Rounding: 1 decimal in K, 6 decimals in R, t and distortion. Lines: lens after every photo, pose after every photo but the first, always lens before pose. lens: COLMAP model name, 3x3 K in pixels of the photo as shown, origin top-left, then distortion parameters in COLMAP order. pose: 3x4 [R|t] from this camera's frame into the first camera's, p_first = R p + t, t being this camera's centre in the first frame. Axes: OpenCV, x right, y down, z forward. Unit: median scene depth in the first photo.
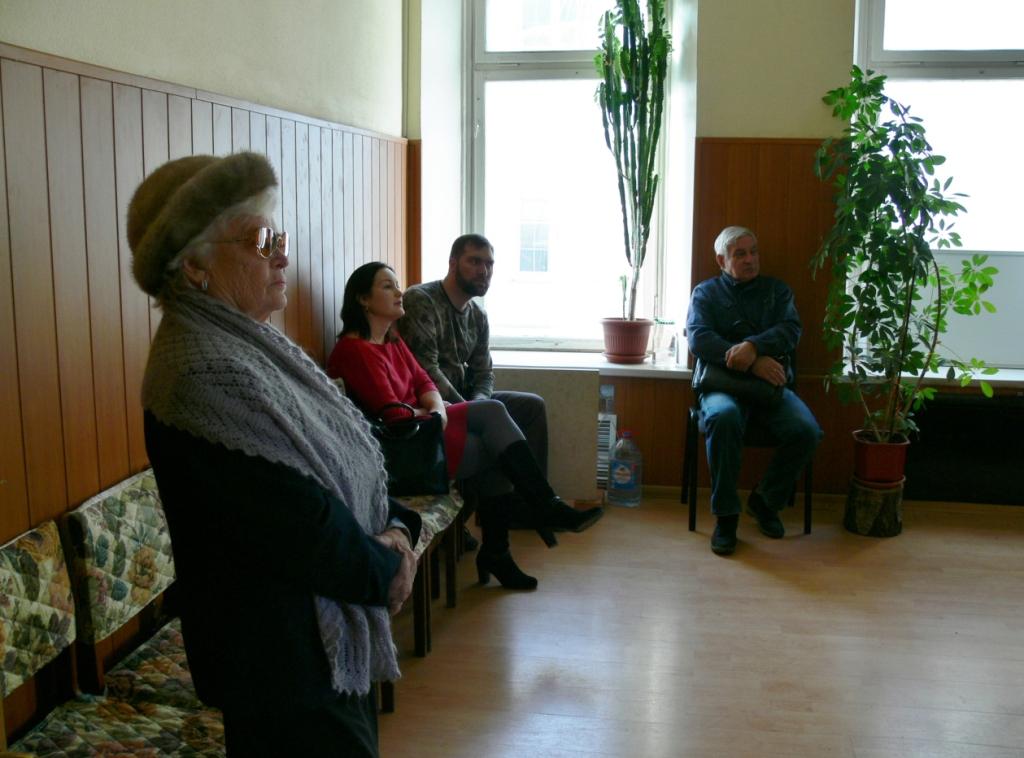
lens RADIAL K [[1060.5, 0, 512.0], [0, 1060.5, 379.0], [0, 0, 1]] dist [-0.230104, 0.342129]
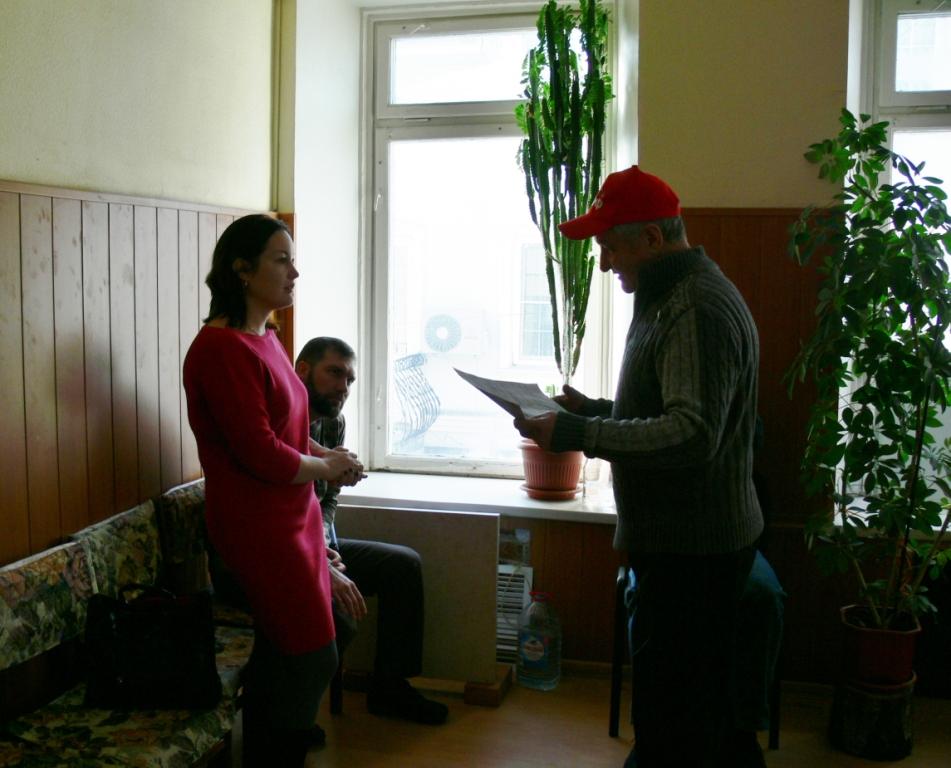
lens RADIAL K [[1096.1, 0, 411.8], [0, 1096.1, 385.0], [0, 0, 1]] dist [-0.213463, 0.249741]
pose [[0.990882, 0.013086, -0.134098, 0.125703], [-0.021623, 0.997817, -0.062399, -0.051755], [0.132989, 0.064729, 0.989002, 0.212200]]
